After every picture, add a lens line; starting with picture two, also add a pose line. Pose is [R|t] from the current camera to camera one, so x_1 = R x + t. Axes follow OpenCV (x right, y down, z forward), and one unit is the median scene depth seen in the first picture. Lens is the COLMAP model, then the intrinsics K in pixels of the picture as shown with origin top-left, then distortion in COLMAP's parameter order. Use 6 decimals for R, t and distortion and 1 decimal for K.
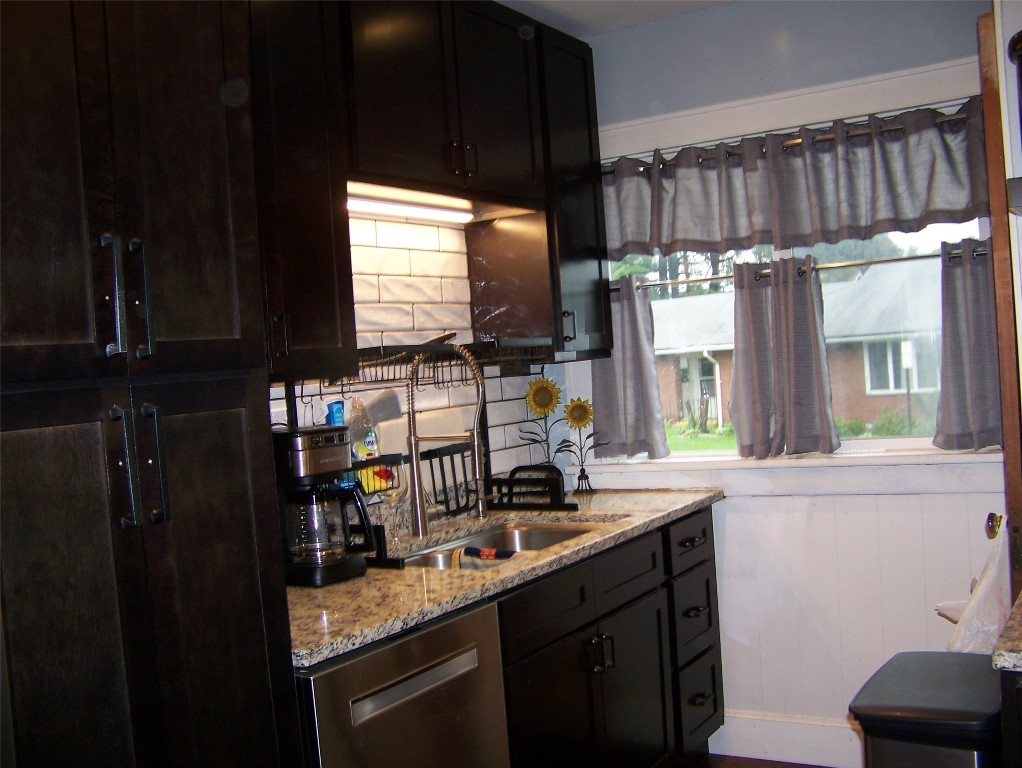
lens RADIAL K [[1064.7, 0, 511.0], [0, 1064.7, 384.0], [0, 0, 1]] dist [-0.207942, 0.021604]
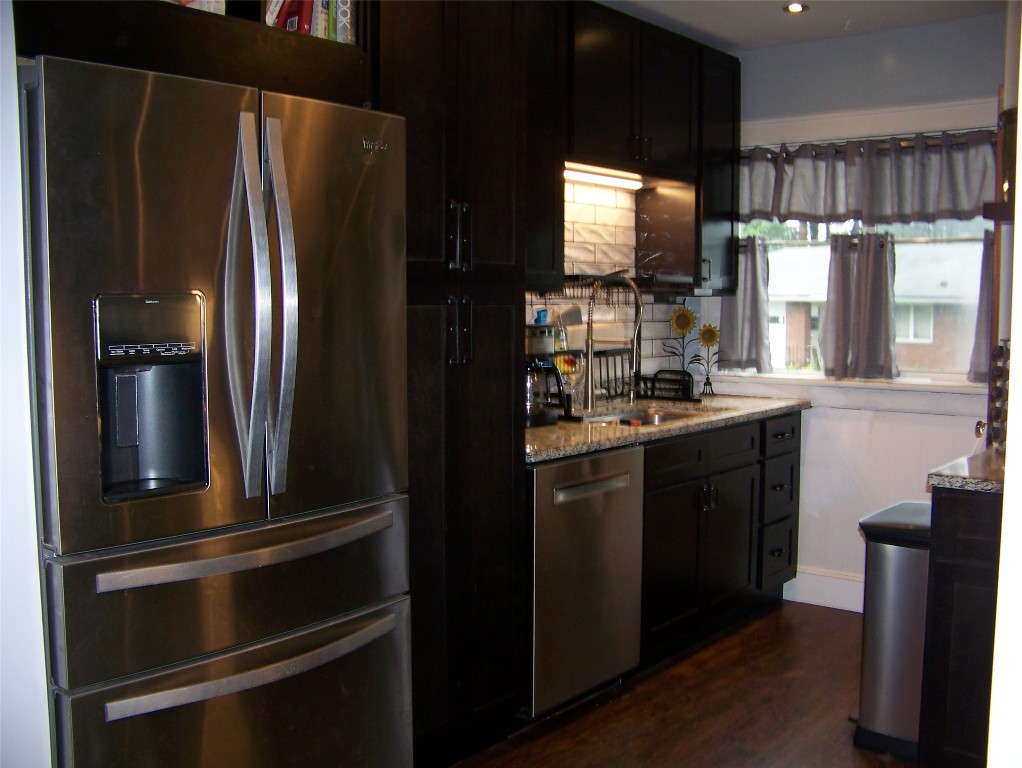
lens RADIAL K [[1064.7, 0, 511.0], [0, 1064.7, 384.0], [0, 0, 1]] dist [-0.207942, 0.021604]
pose [[0.989508, 0.084232, -0.117384, -0.022466], [-0.076333, 0.994605, 0.070245, 0.015660], [0.122667, -0.060548, 0.990599, -0.388966]]
